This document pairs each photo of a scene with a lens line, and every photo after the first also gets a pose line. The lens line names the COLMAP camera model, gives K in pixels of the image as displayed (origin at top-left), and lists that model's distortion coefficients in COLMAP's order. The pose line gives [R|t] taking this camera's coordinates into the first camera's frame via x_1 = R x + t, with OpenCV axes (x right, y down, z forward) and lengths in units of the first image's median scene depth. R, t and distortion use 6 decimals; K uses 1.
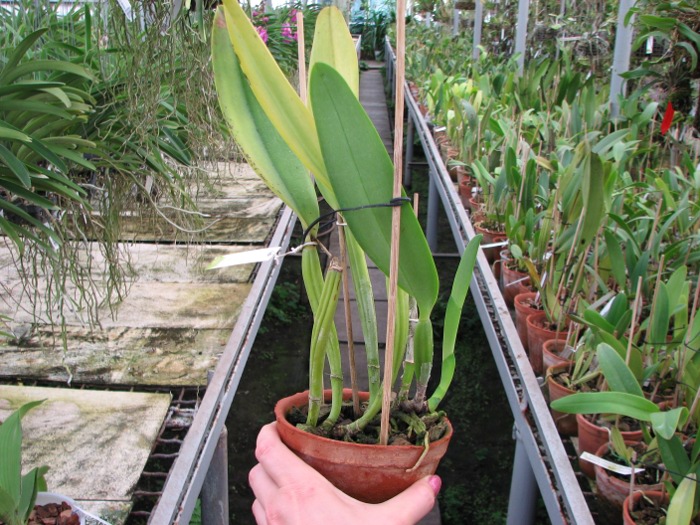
lens RADIAL K [[751.2, 0, 339.8], [0, 751.2, 276.1], [0, 0, 1]] dist [-0.194629, 0.247515]
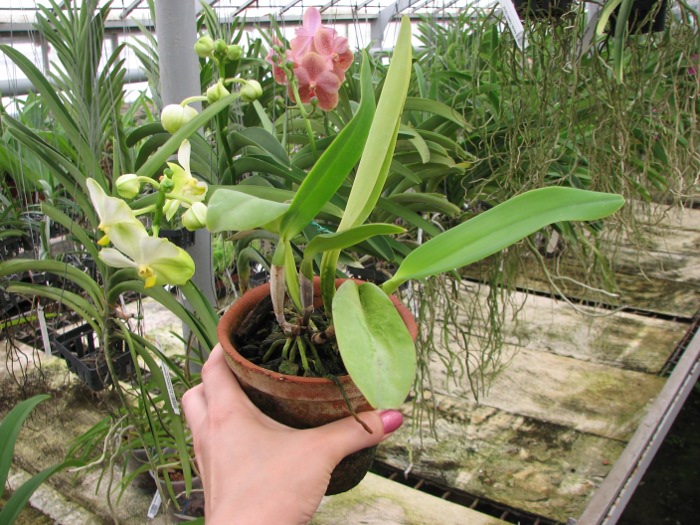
lens RADIAL K [[751.2, 0, 339.8], [0, 751.2, 276.1], [0, 0, 1]] dist [-0.194629, 0.247515]
pose [[0.833745, 0.142225, -0.533517, -0.009174], [-0.150759, 0.988179, 0.027833, -0.074954], [0.531169, 0.057226, 0.845331, 0.186253]]
